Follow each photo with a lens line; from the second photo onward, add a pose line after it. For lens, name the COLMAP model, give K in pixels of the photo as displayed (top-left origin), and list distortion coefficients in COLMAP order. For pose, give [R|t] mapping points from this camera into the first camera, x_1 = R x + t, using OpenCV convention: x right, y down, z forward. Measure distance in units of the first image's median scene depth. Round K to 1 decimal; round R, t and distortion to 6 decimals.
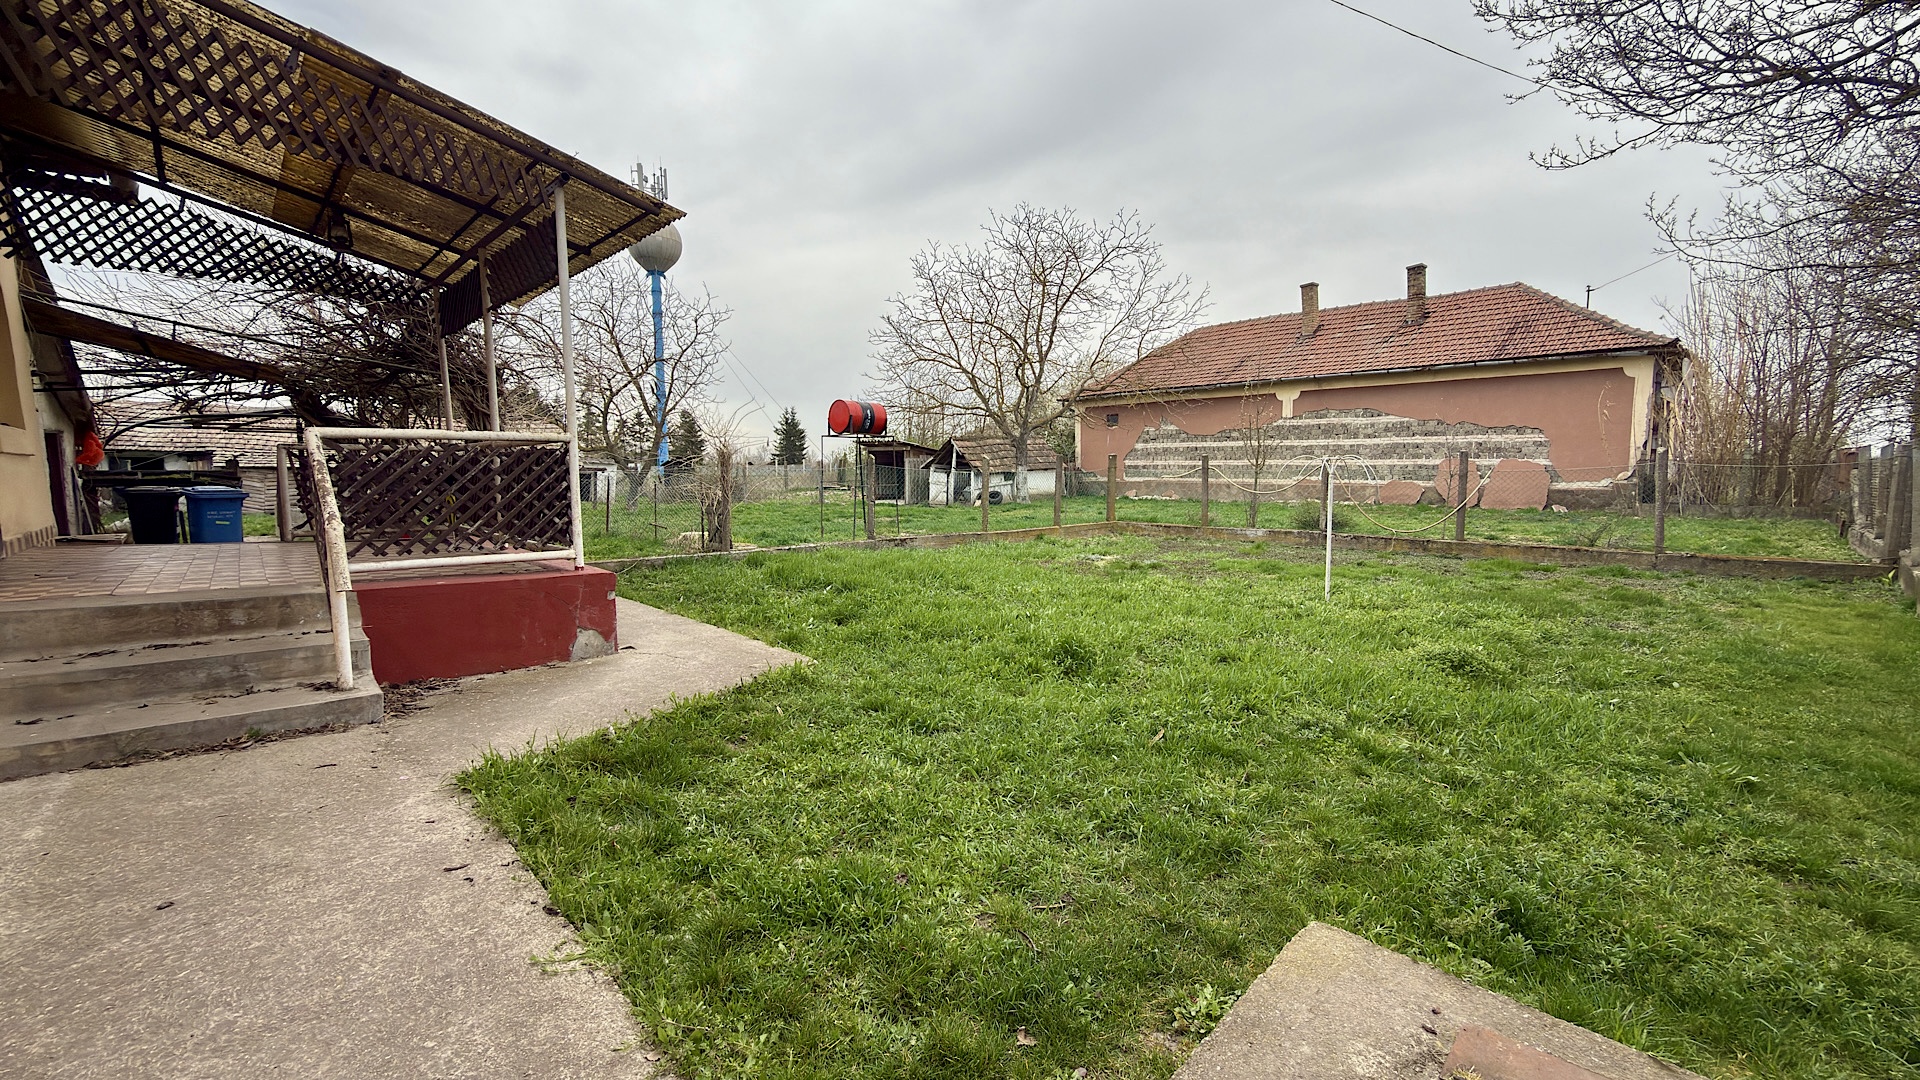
lens RADIAL K [[760.0, 0, 961.6], [0, 760.0, 540.6], [0, 0, 1]] dist [0.001158, -0.000763]
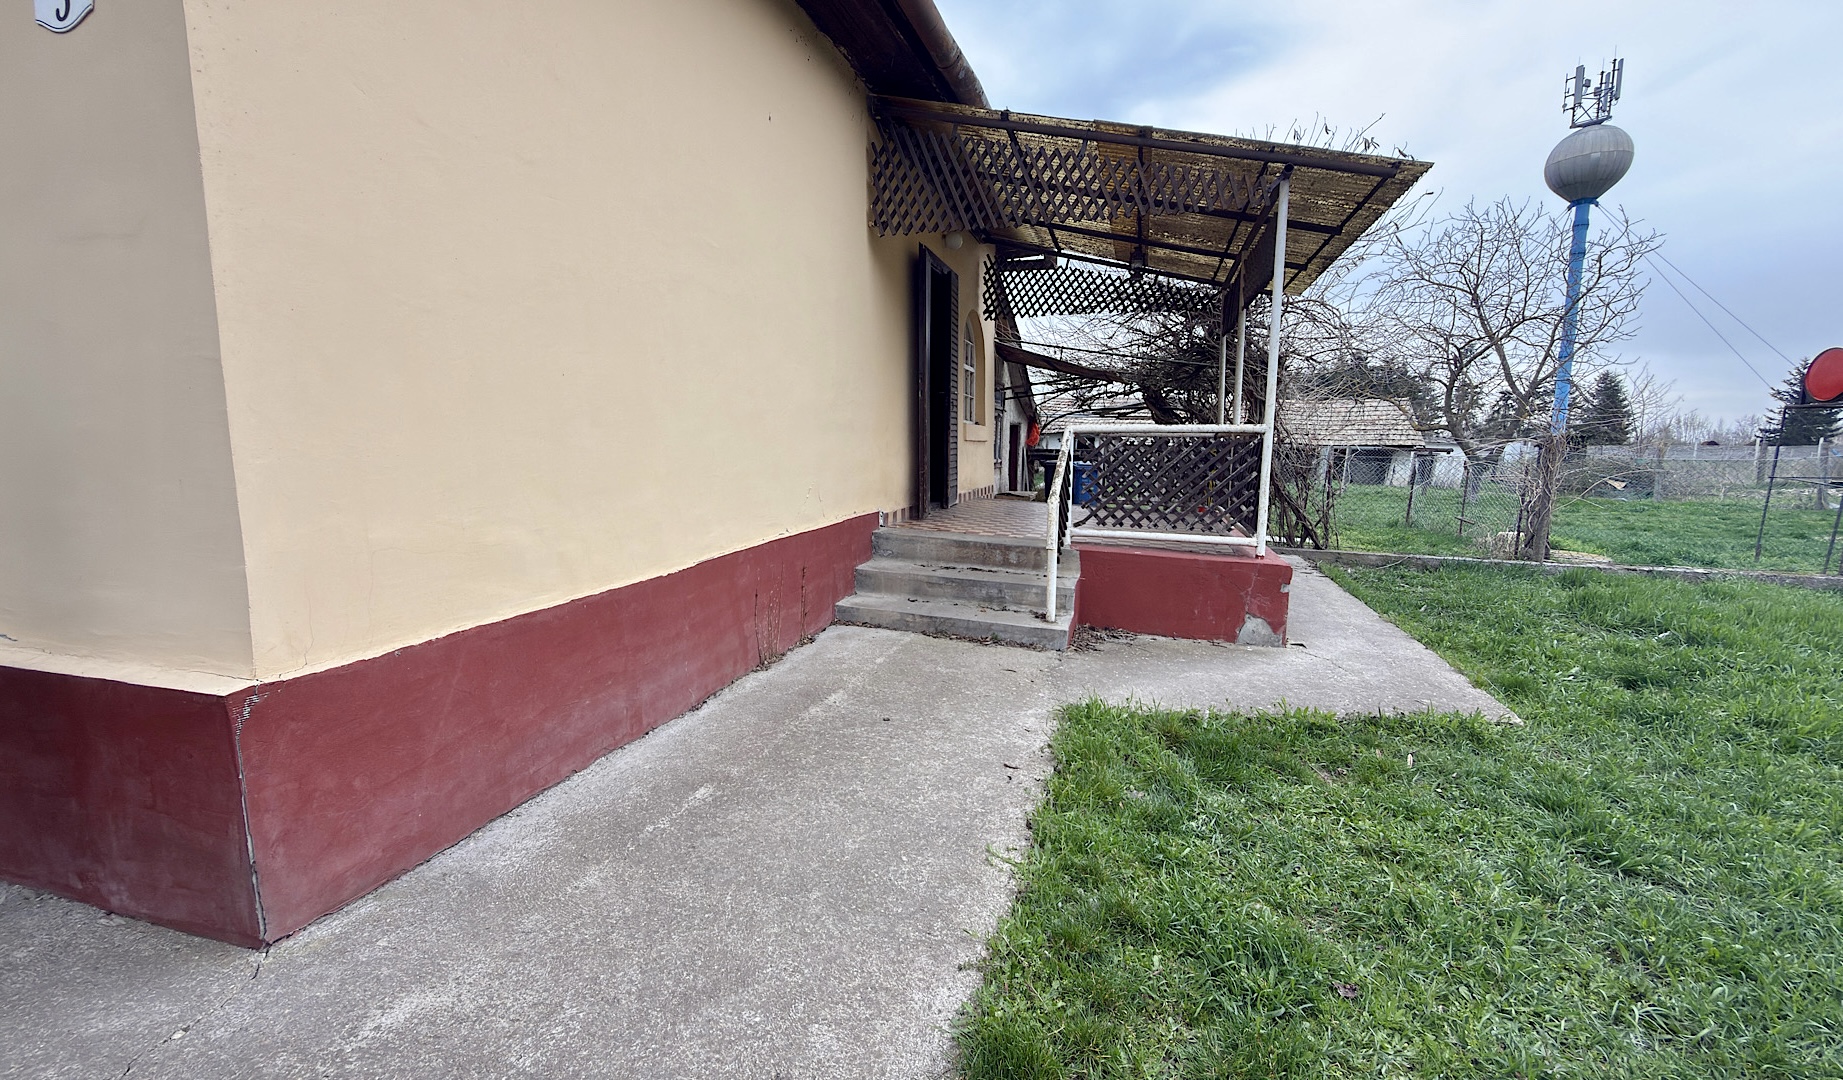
lens RADIAL K [[765.1, 0, 889.1], [0, 765.1, 539.5], [0, 0, 1]] dist [-0.000182, 0.000031]
pose [[0.457547, 0.118251, -0.881287, 0.183302], [-0.094050, 0.991994, 0.084277, -0.027922], [0.884198, 0.044325, 0.465005, 0.085120]]
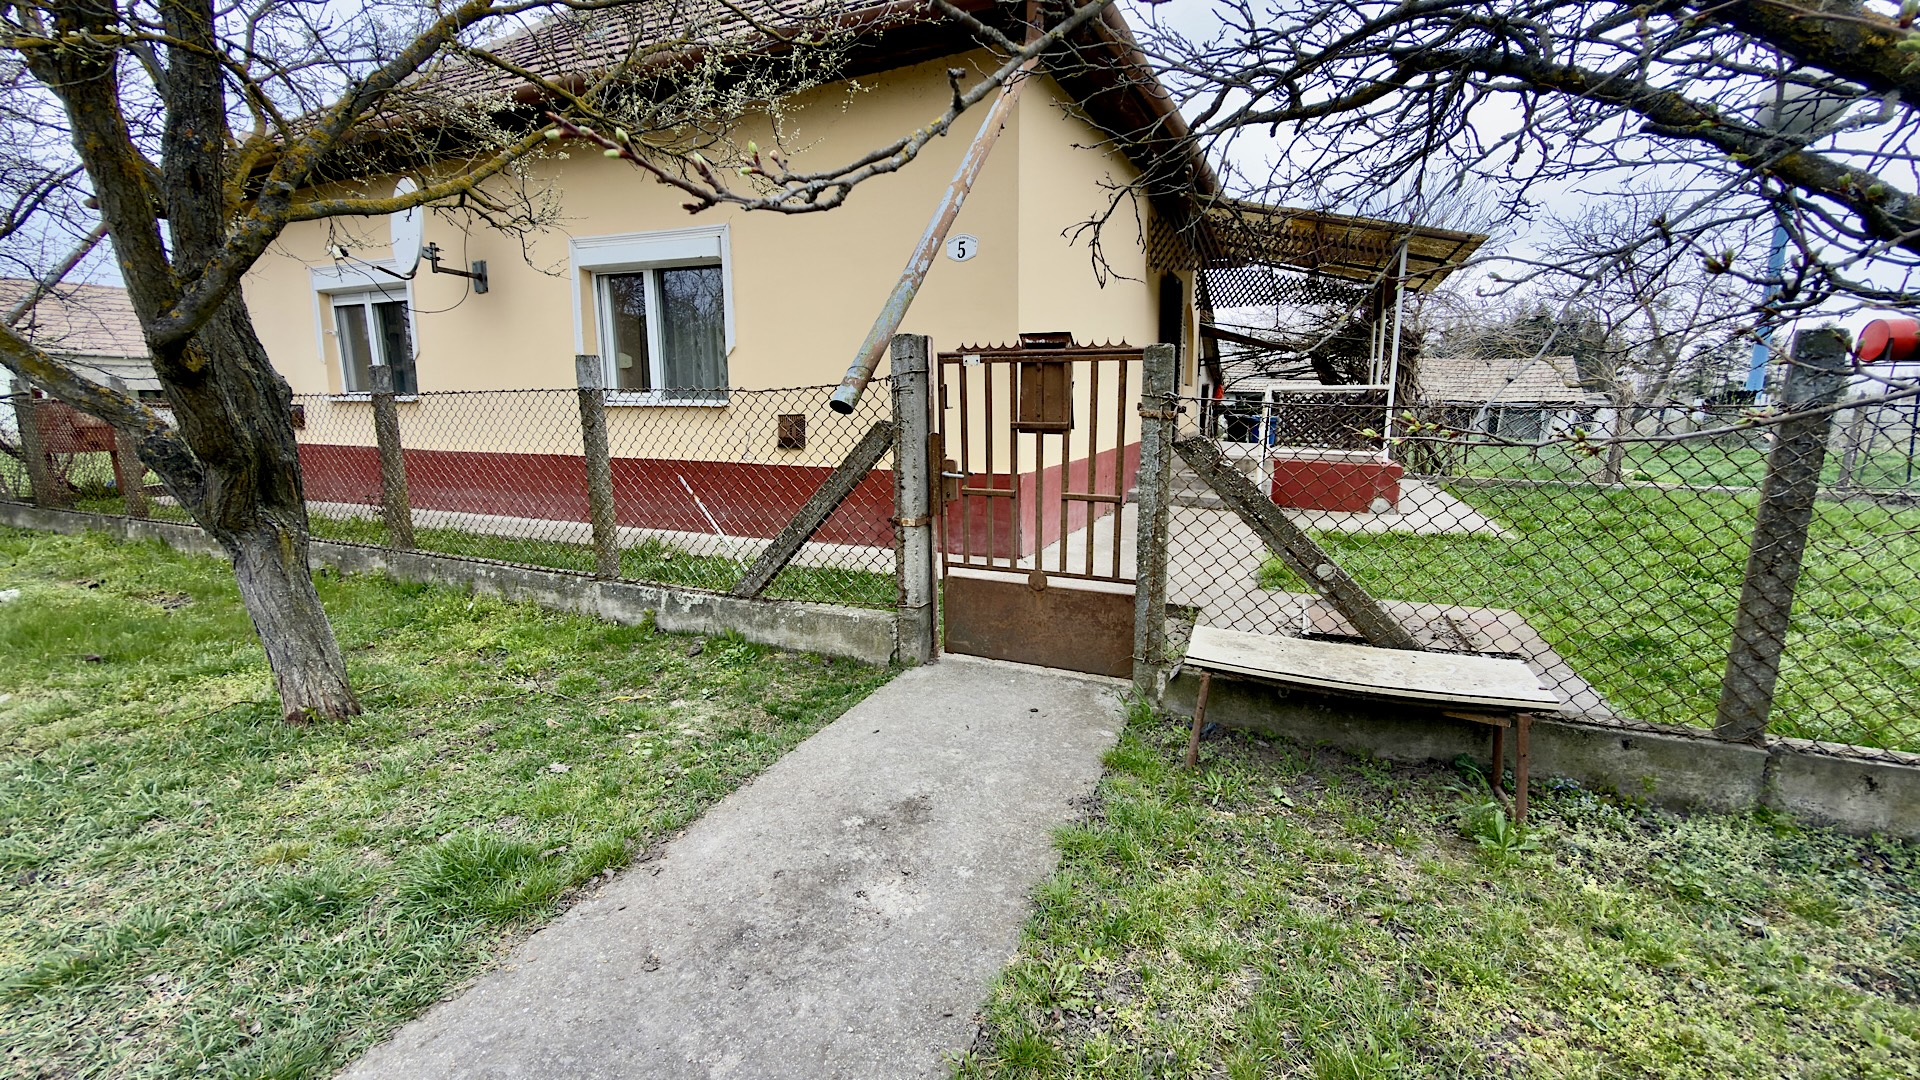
lens RADIAL K [[764.8, 0, 960.0], [0, 764.8, 540.0], [0, 0, 1]] dist [-0.000652, -0.000206]
pose [[0.366614, 0.164564, -0.915704, 0.823532], [-0.090726, 0.985865, 0.140849, 0.056069], [0.925939, 0.031441, 0.376362, -0.590694]]
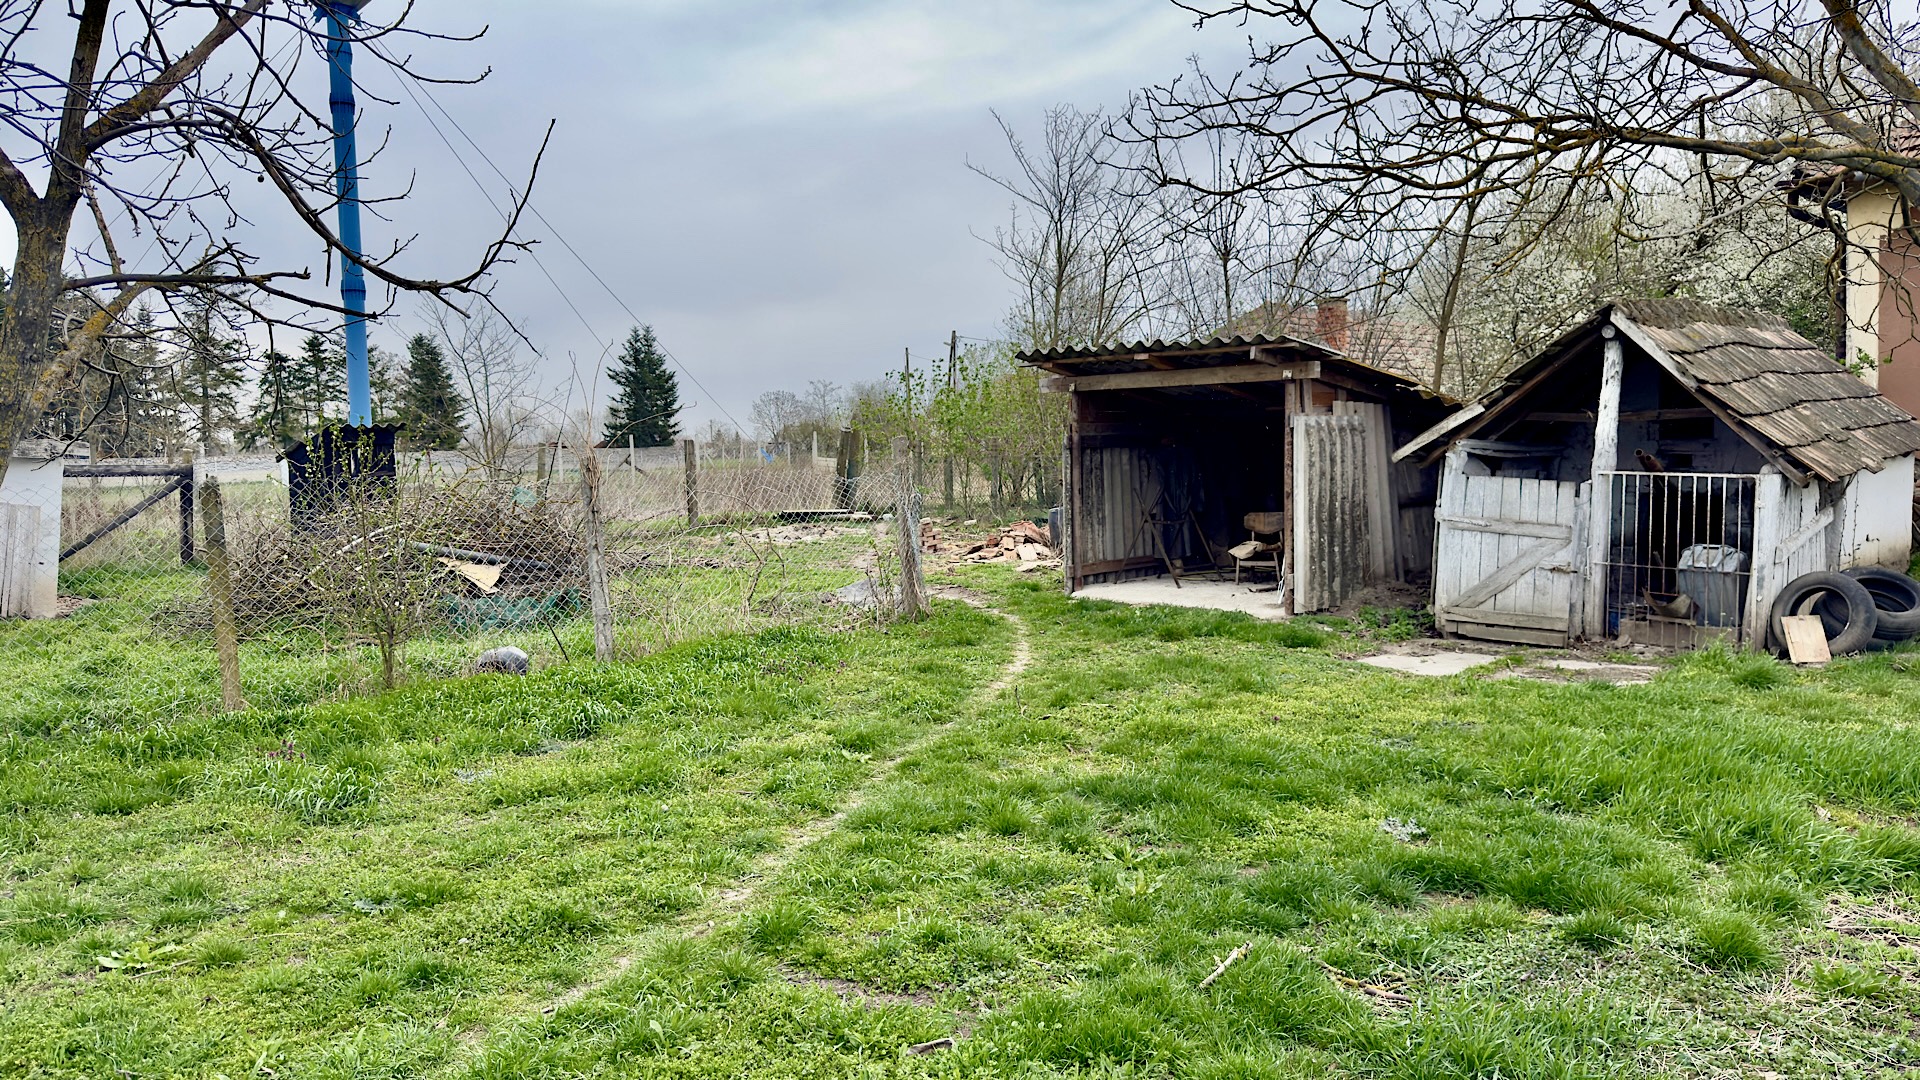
lens RADIAL K [[1326.2, 0, 954.8], [0, 1326.2, 547.9], [0, 0, 1]] dist [0.131860, -0.186246]
pose [[0.999697, -0.015648, 0.019011, -1.142872], [0.016022, 0.999678, -0.019694, -0.388047], [-0.018697, 0.019992, 0.999625, 3.766327]]
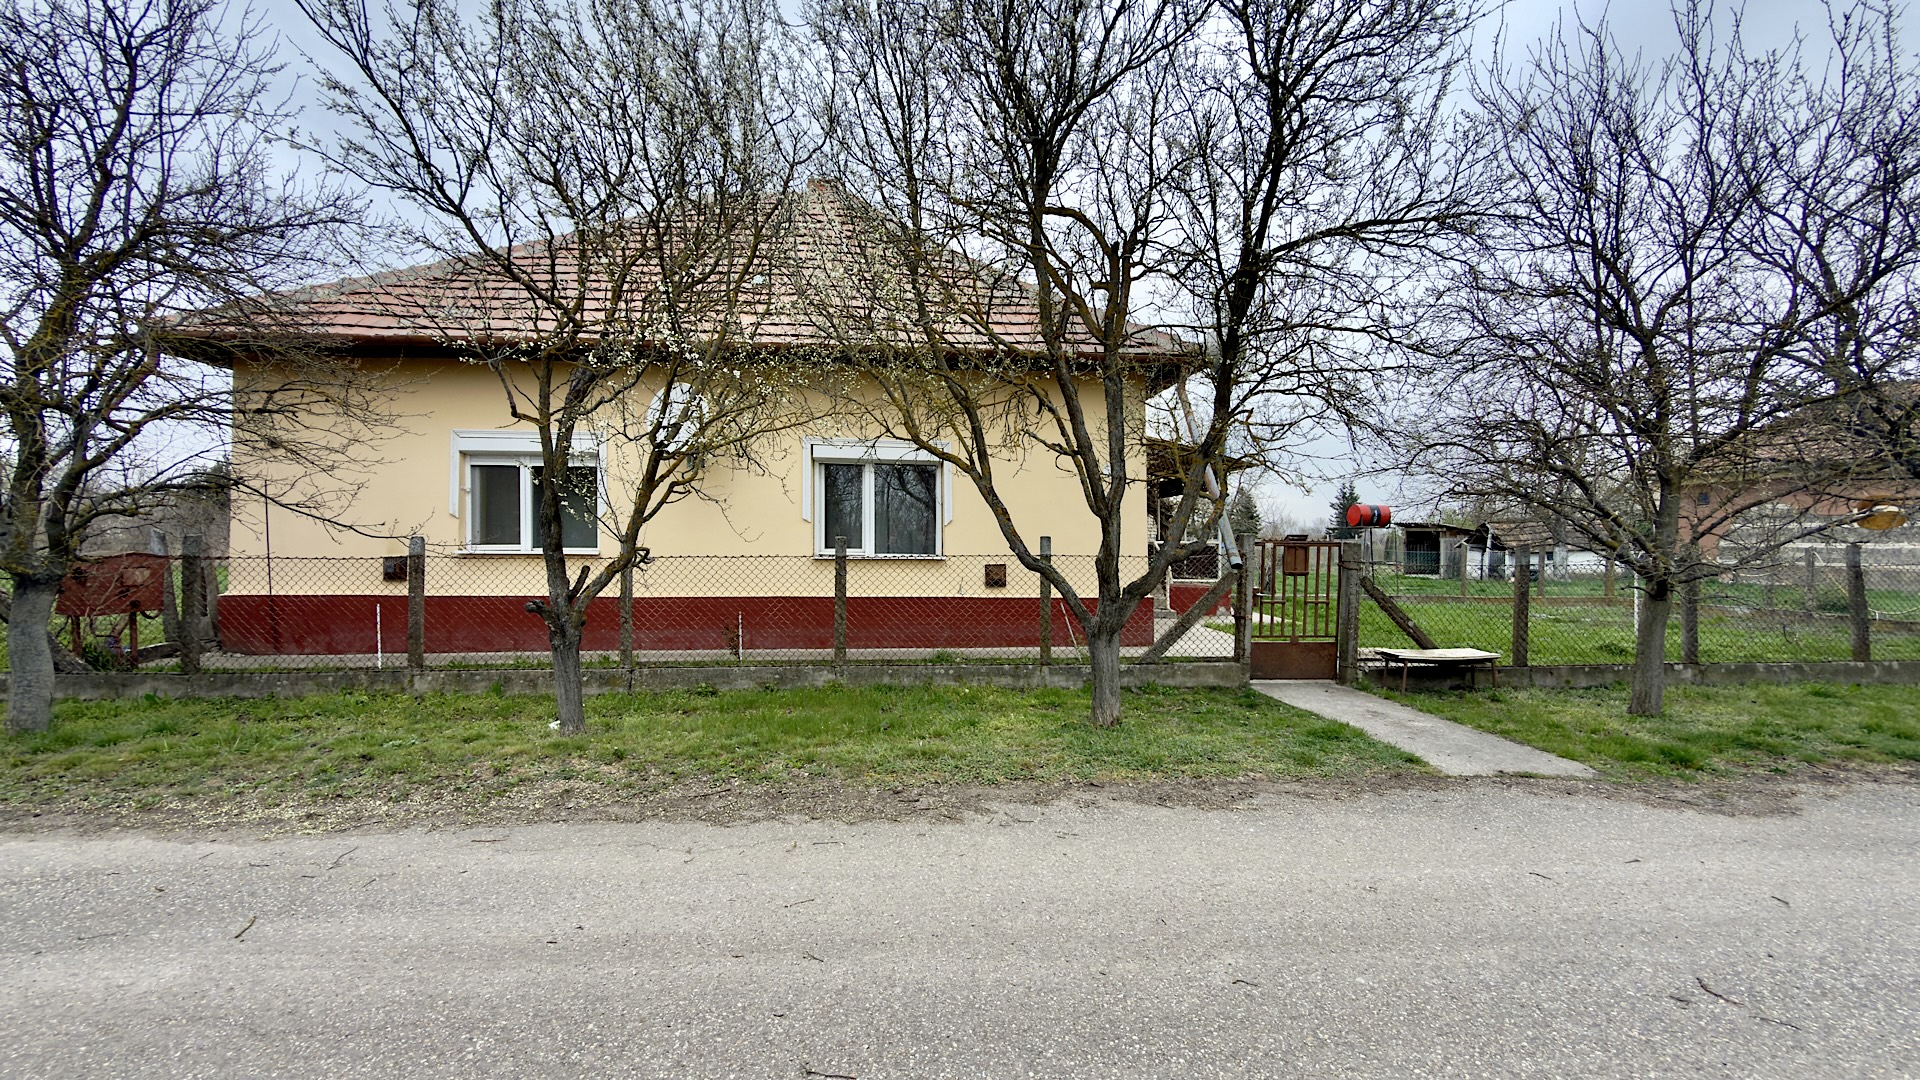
lens RADIAL K [[769.5, 0, 960.0], [0, 769.5, 540.0], [0, 0, 1]] dist [0.012744, -0.000051]
pose [[0.769580, 0.005954, -0.638523, 0.687669], [-0.066630, 0.995247, -0.071025, 0.148241], [0.635064, 0.097205, 0.766319, -2.116758]]
